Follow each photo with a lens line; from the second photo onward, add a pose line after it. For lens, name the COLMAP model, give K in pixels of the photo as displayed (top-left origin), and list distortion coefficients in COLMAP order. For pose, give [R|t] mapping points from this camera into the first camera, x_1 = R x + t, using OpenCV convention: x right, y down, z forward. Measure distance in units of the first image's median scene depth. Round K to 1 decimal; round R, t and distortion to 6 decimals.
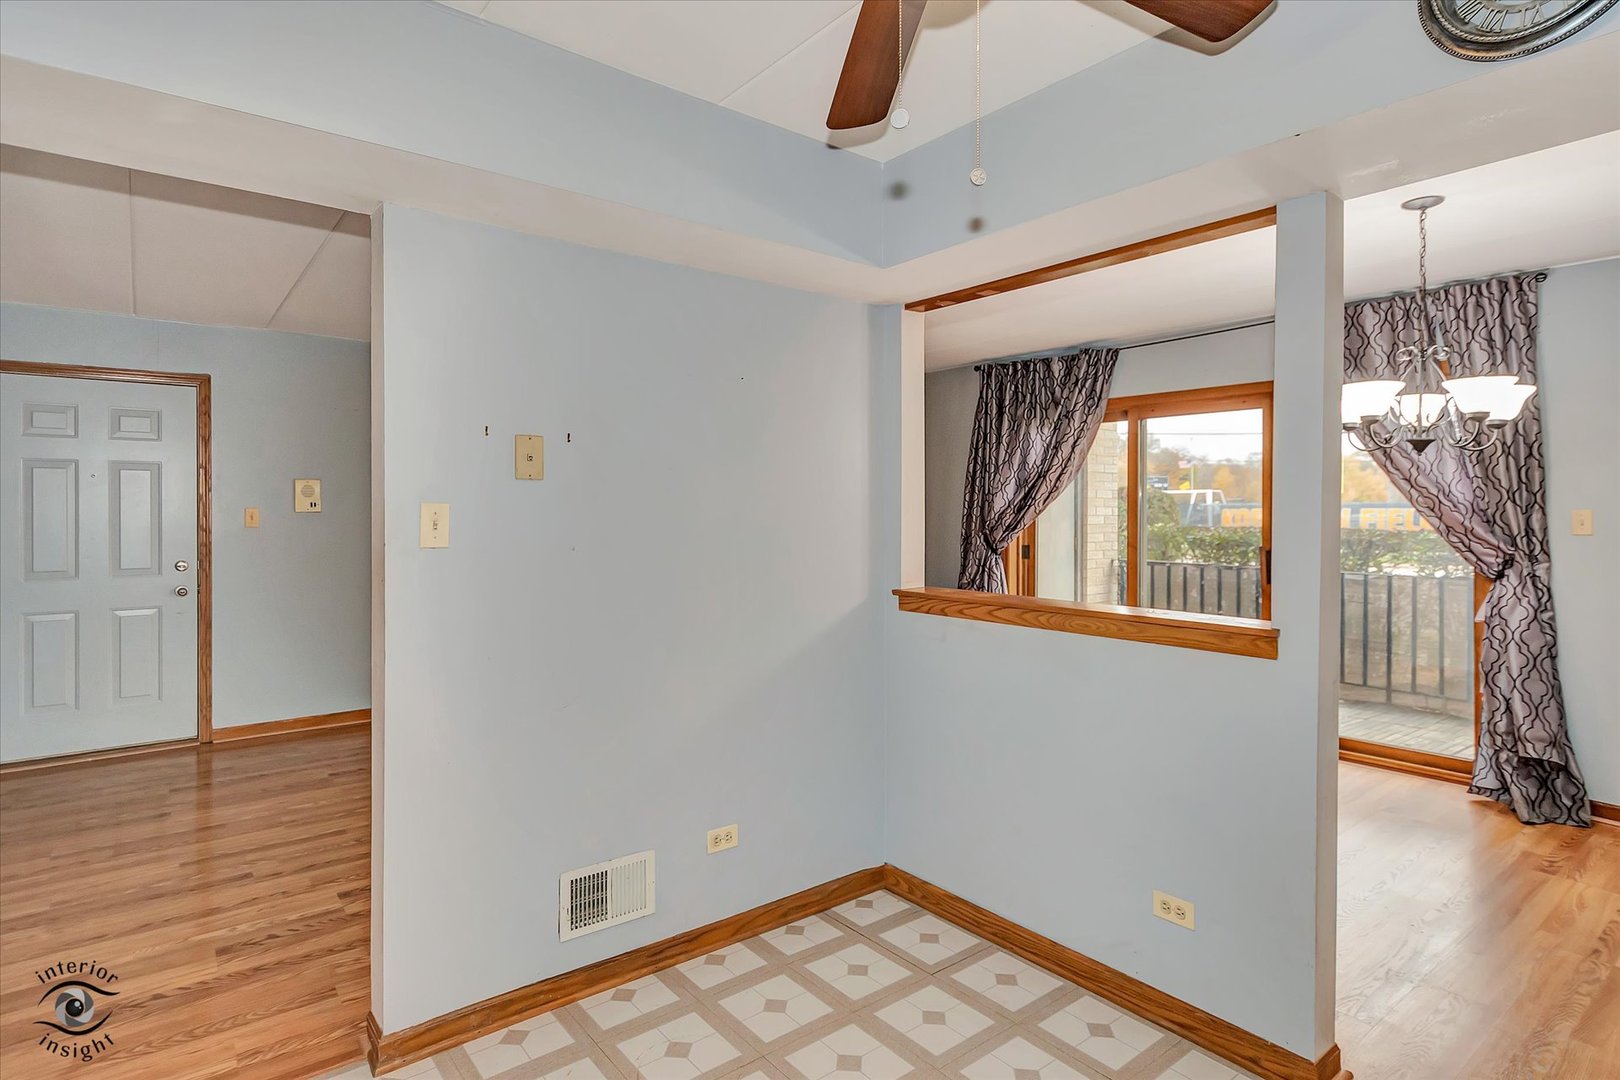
lens RADIAL K [[846.7, 0, 798.9], [0, 846.7, 524.6], [0, 0, 1]] dist [0.012626, -0.002987]
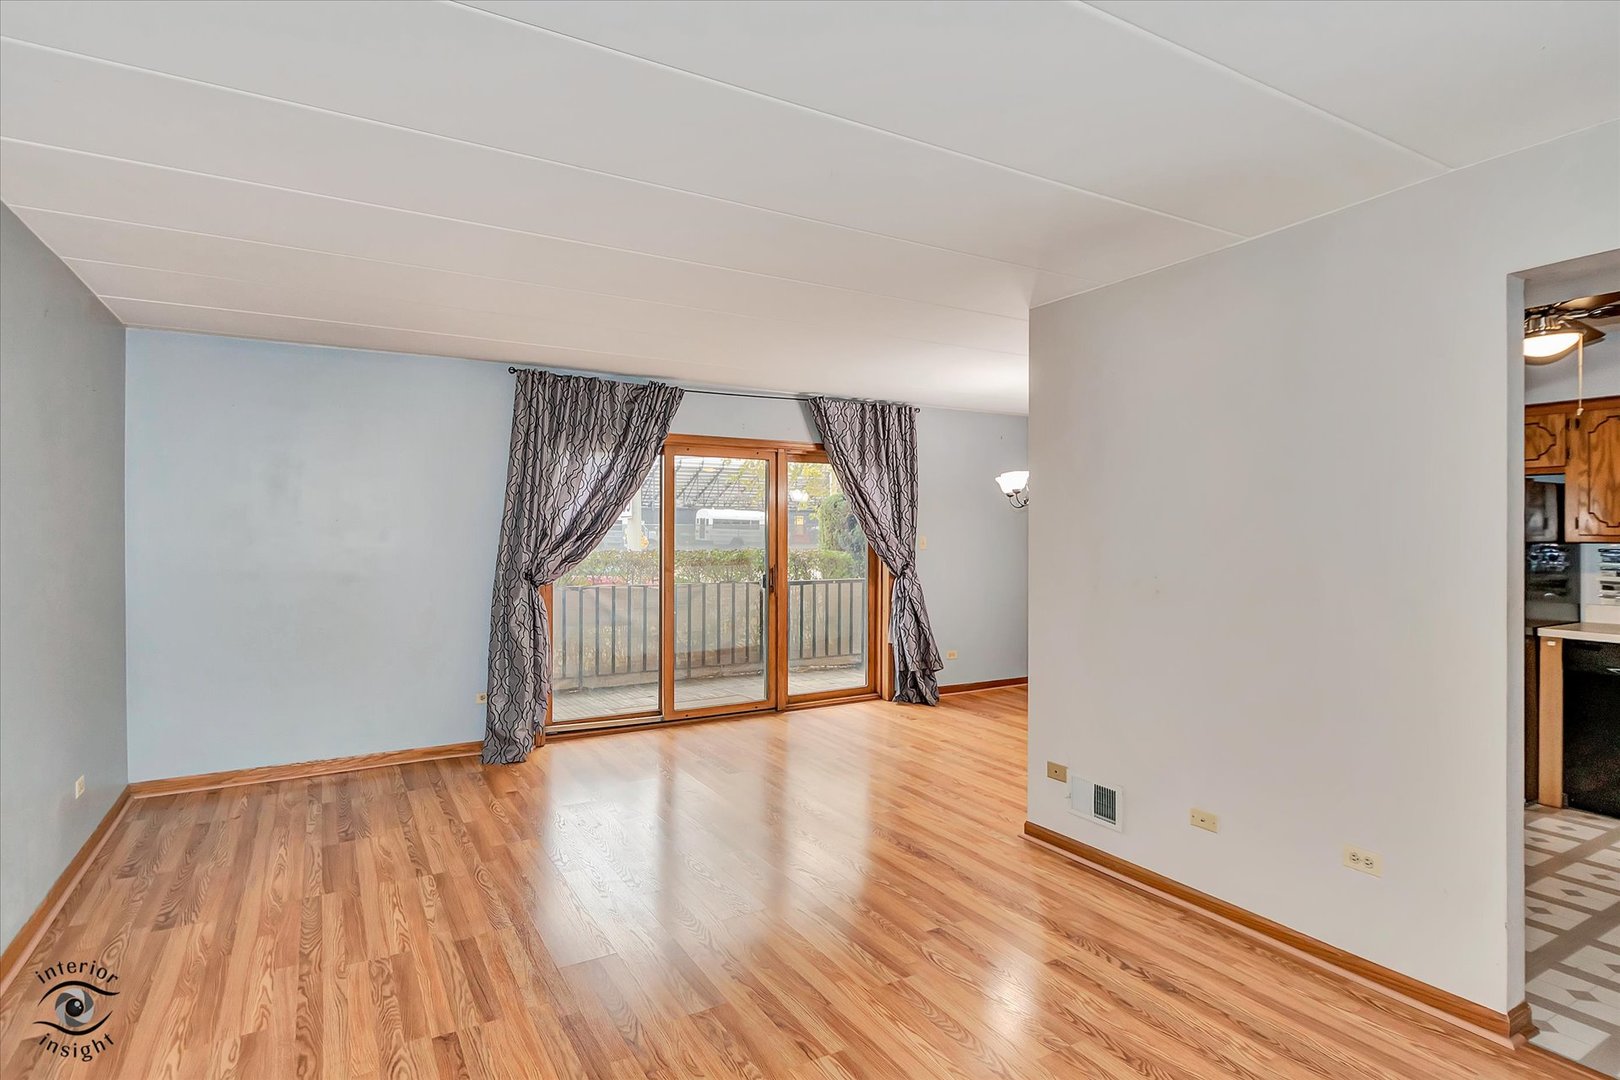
lens RADIAL K [[846.7, 0, 822.5], [0, 846.7, 536.8], [0, 0, 1]] dist [0.012626, -0.002987]
pose [[0.125626, -0.007734, 0.992047, -0.758821], [0.012318, 0.999905, 0.006236, -0.023845], [-0.992001, 0.011437, 0.125710, 0.755544]]
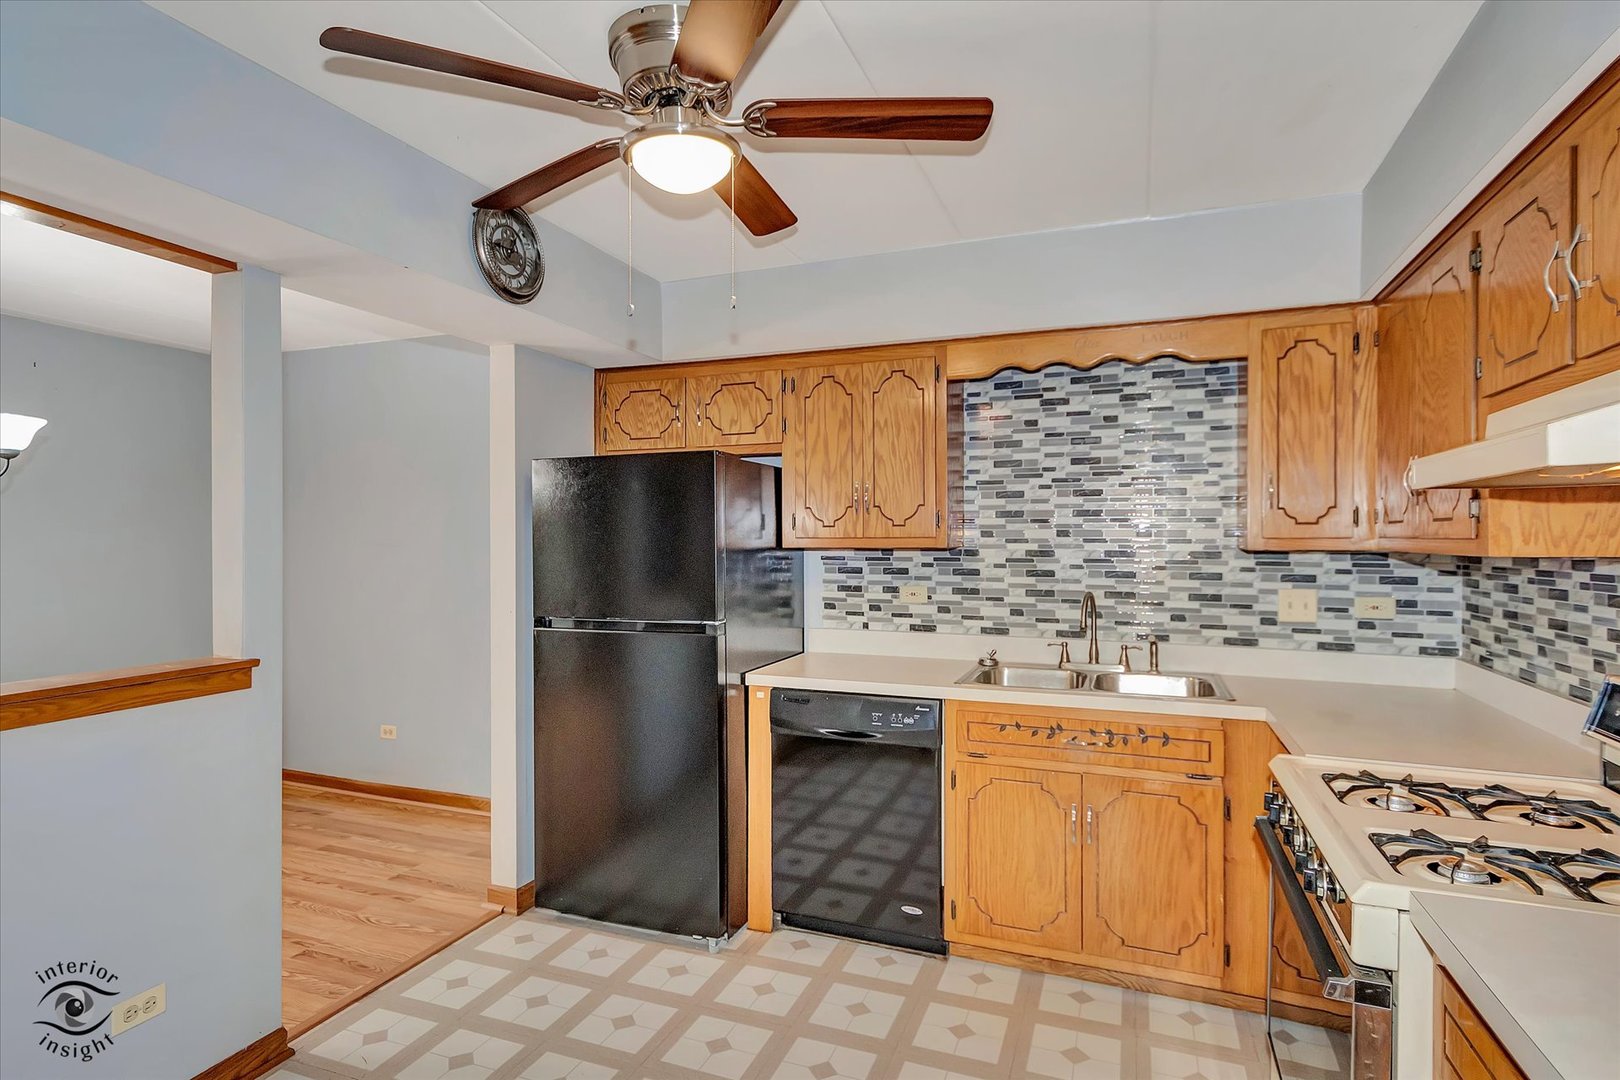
lens RADIAL K [[819.9, 0, 810.7], [0, 819.9, 542.8], [0, 0, 1]] dist [0.002111, 0.000256]
pose [[-0.506336, -0.002019, 0.862334, -0.293985], [0.013154, 0.999863, 0.010064, -0.011874], [-0.862236, 0.016439, -0.506240, 0.368789]]
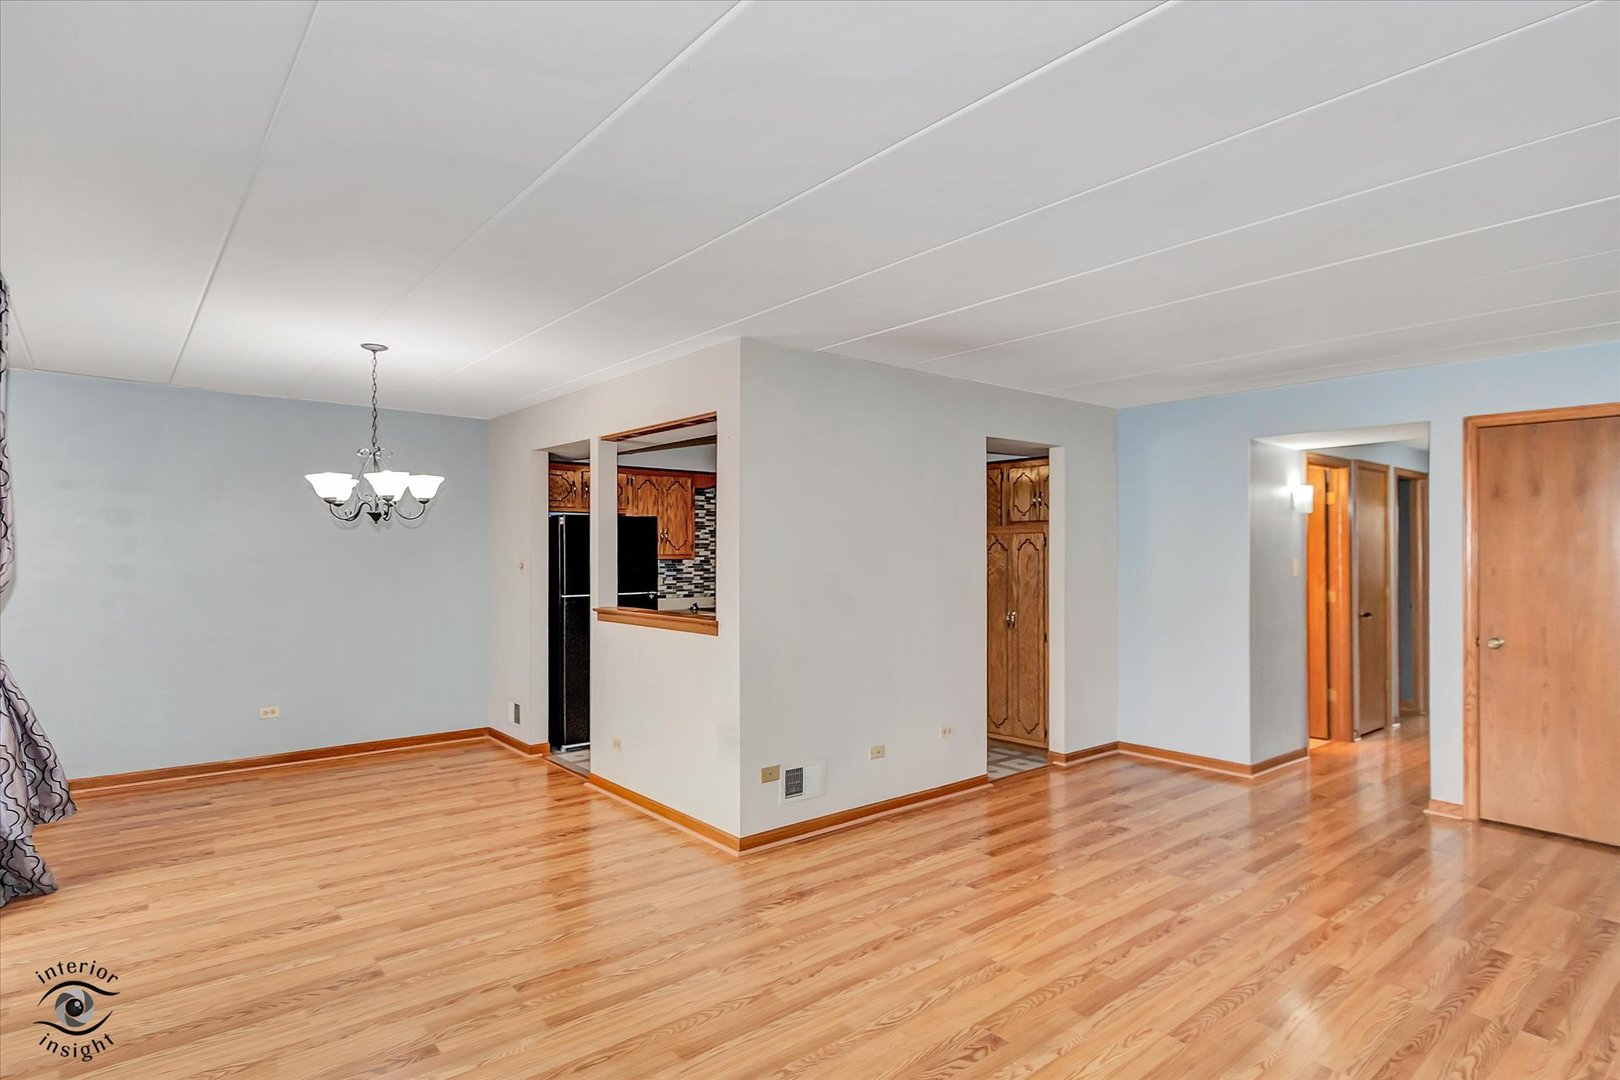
lens RADIAL K [[846.7, 0, 810.5], [0, 846.7, 545.9], [0, 0, 1]] dist [0.012626, -0.002987]
pose [[-0.999771, -0.002461, -0.021267, 0.016048], [-0.002608, 0.999973, 0.006876, -0.035359], [0.021250, 0.006930, -0.999750, 1.489957]]
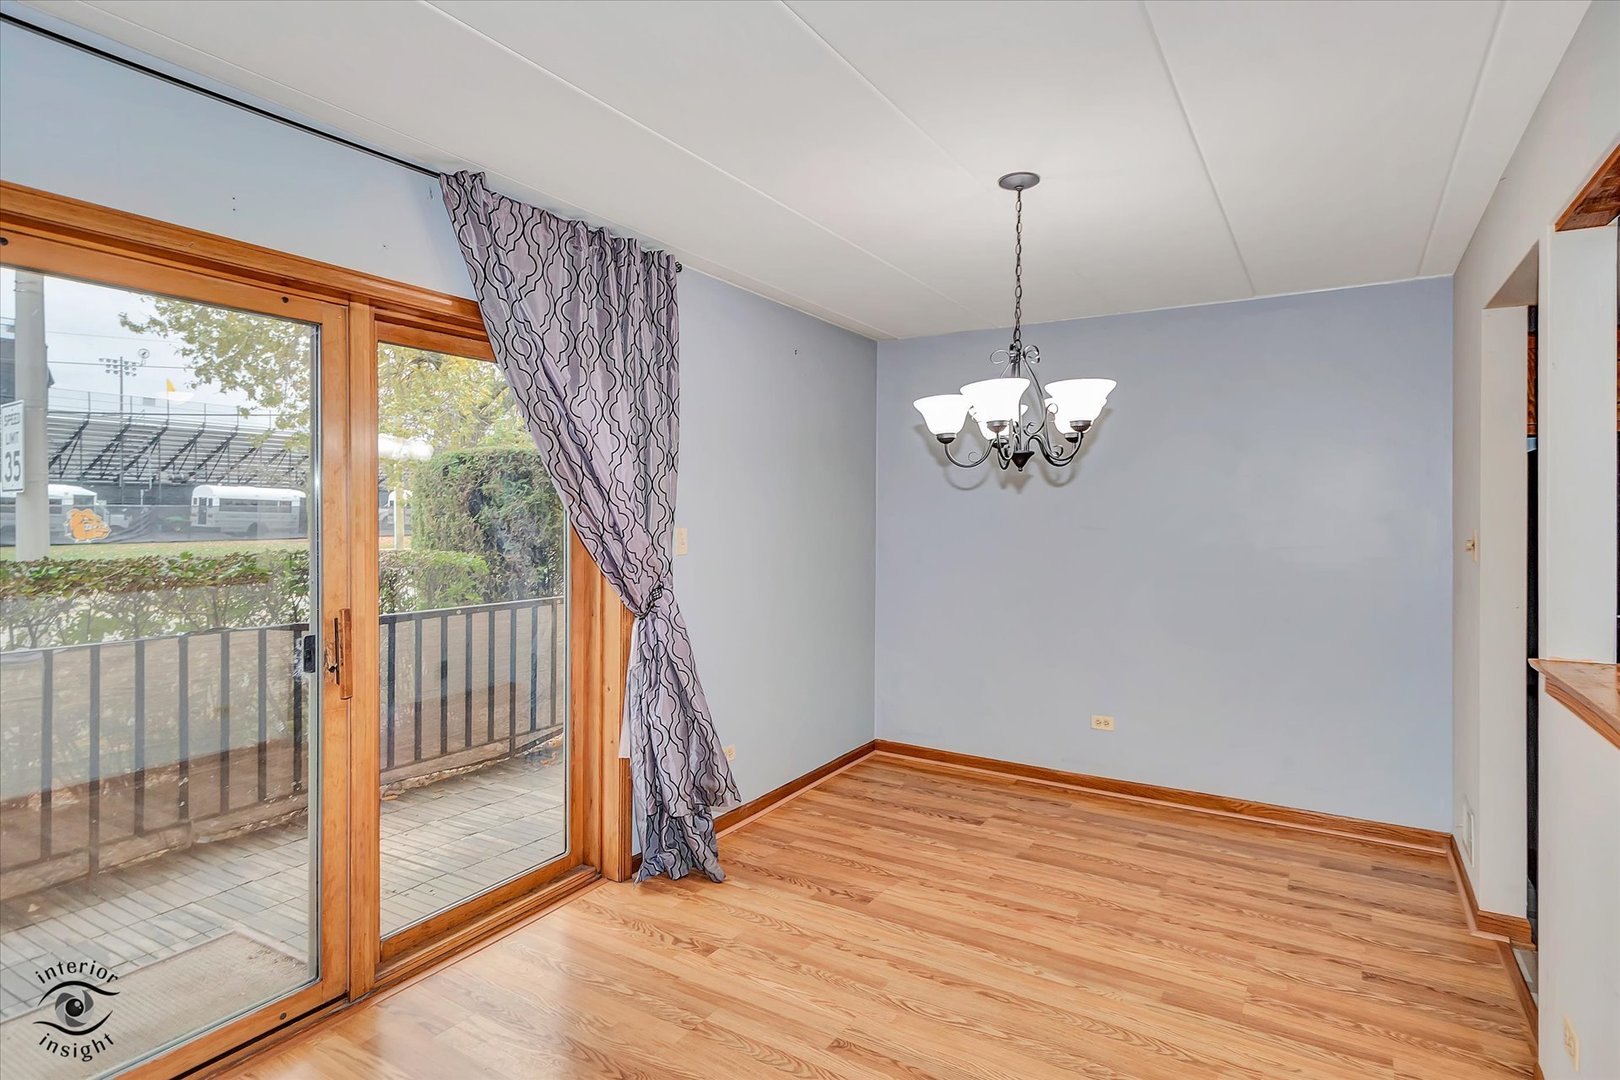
lens RADIAL K [[846.7, 0, 814.8], [0, 846.7, 519.1], [0, 0, 1]] dist [0.012626, -0.002987]
pose [[-0.343214, -0.006192, 0.939237, -0.010711], [0.011286, 0.999879, 0.010716, -0.027521], [-0.939190, 0.014278, -0.343102, 0.908181]]
